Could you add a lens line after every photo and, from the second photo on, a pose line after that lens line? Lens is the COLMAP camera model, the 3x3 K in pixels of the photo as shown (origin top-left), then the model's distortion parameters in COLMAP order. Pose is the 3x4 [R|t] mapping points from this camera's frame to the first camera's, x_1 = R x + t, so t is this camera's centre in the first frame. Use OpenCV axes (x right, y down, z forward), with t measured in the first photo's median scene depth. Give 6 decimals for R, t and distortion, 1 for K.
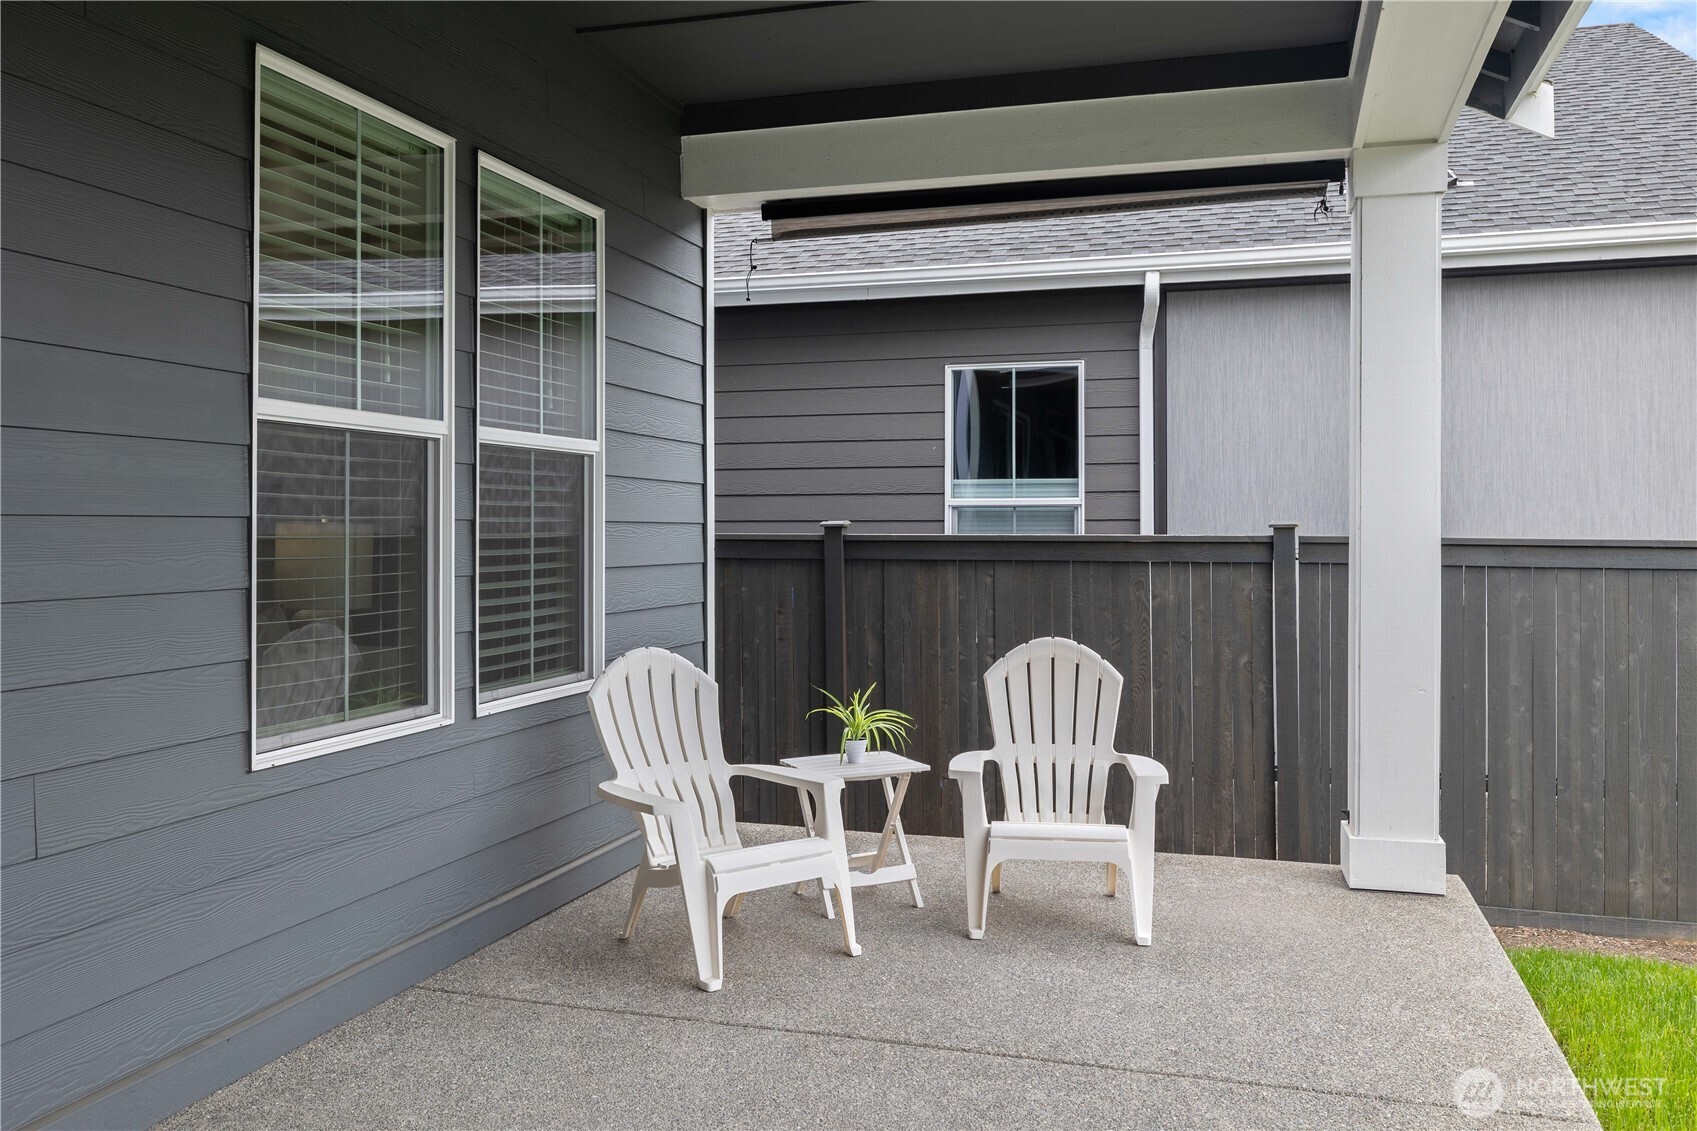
lens RADIAL K [[1411.4, 0, 860.2], [0, 1411.4, 533.6], [0, 0, 1]] dist [-0.000353, 0.005596]
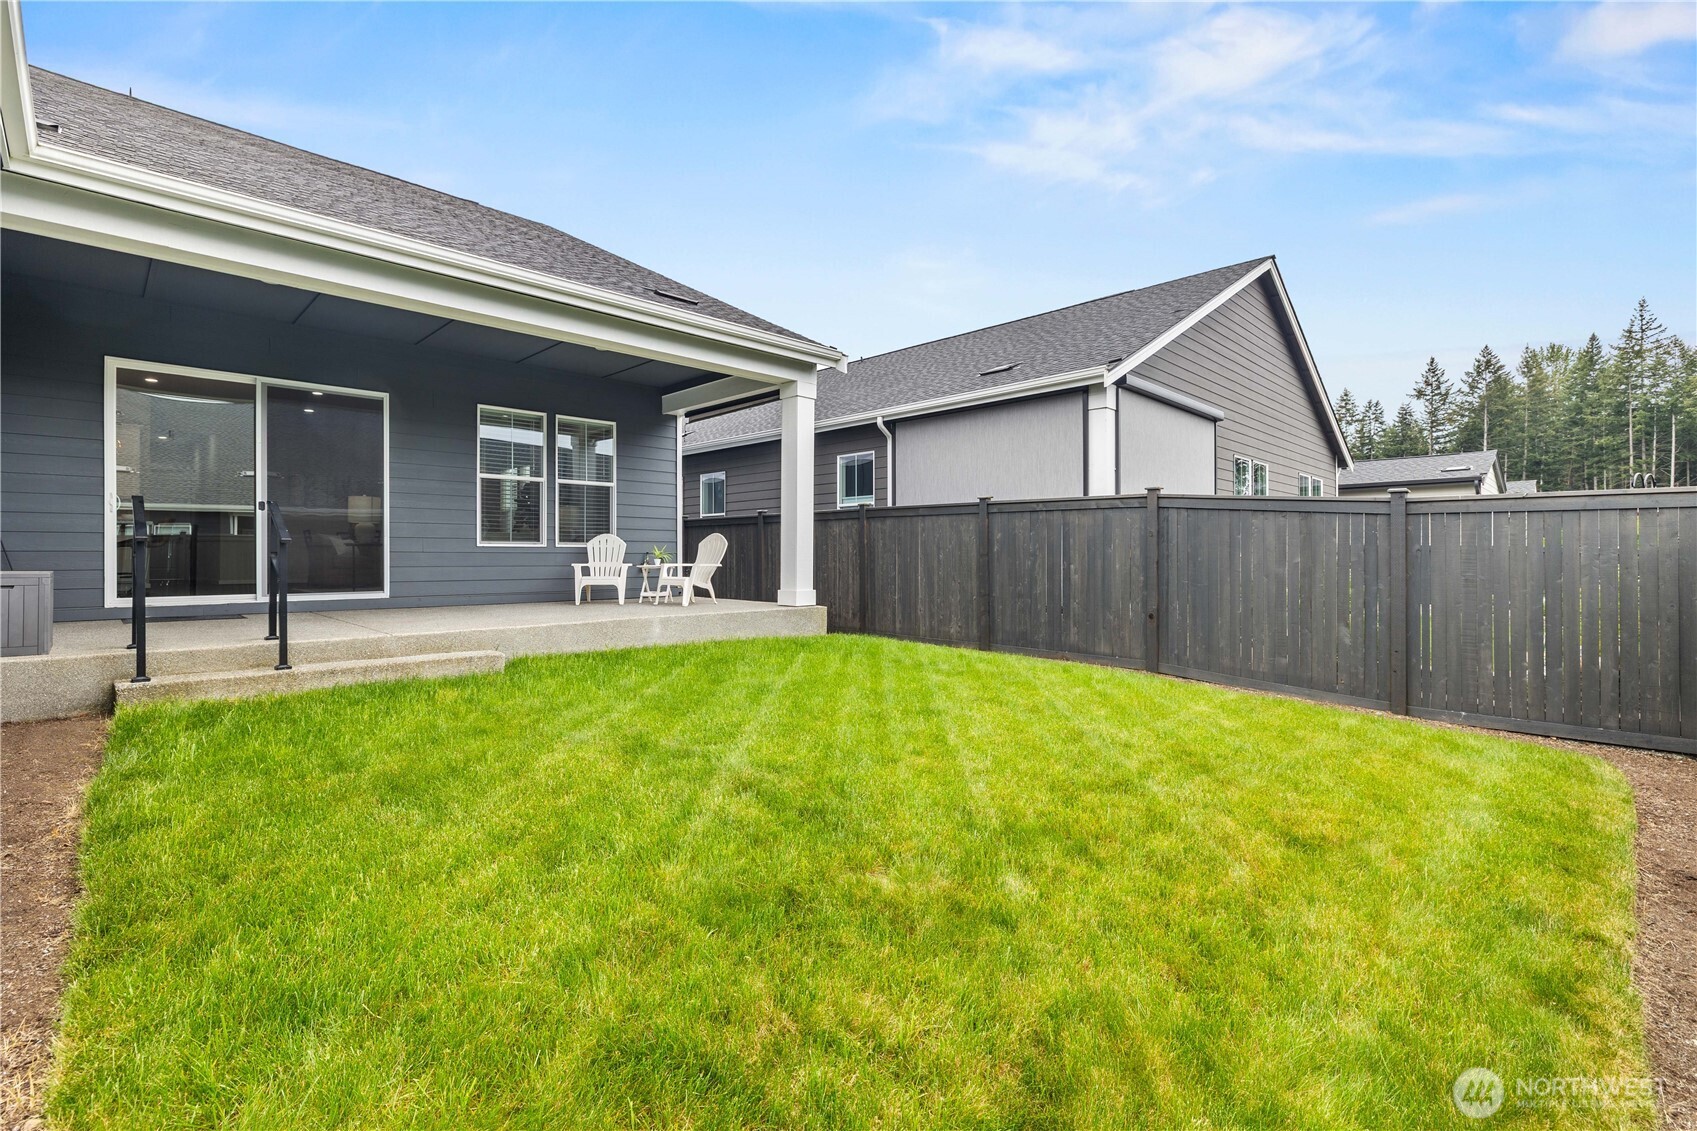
lens RADIAL K [[764.9, 0, 851.5], [0, 764.9, 558.7], [0, 0, 1]] dist [-0.015927, -0.000121]
pose [[0.875818, -0.000387, -0.482641, 1.385298], [-0.001243, 0.999995, -0.003058, 0.146285], [0.482640, 0.003278, 0.875813, -0.504712]]
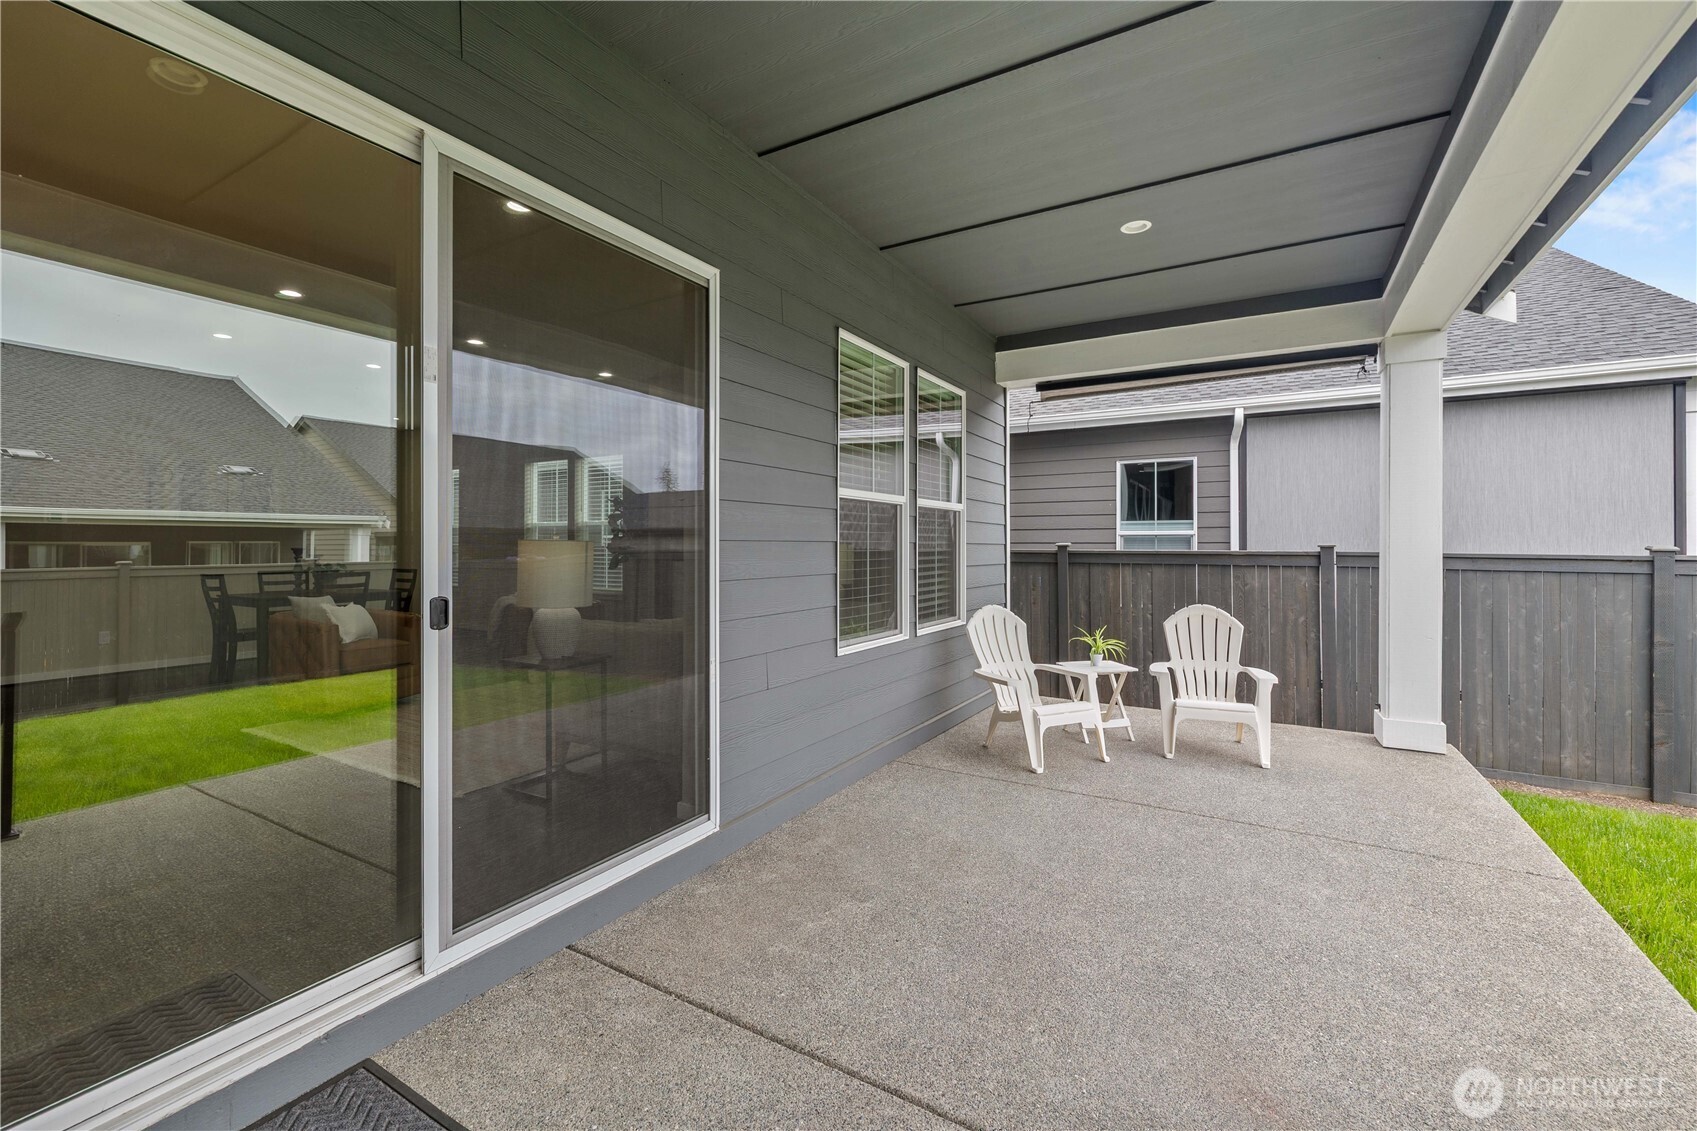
lens RADIAL K [[728.0, 0, 849.7], [0, 728.0, 547.9], [0, 0, 1]] dist [0.001821, 0.000691]
pose [[0.970501, 0.002624, -0.241084, -0.089908], [-0.002926, 0.999995, -0.000895, -0.000519], [0.241080, 0.001574, 0.970504, -0.069315]]
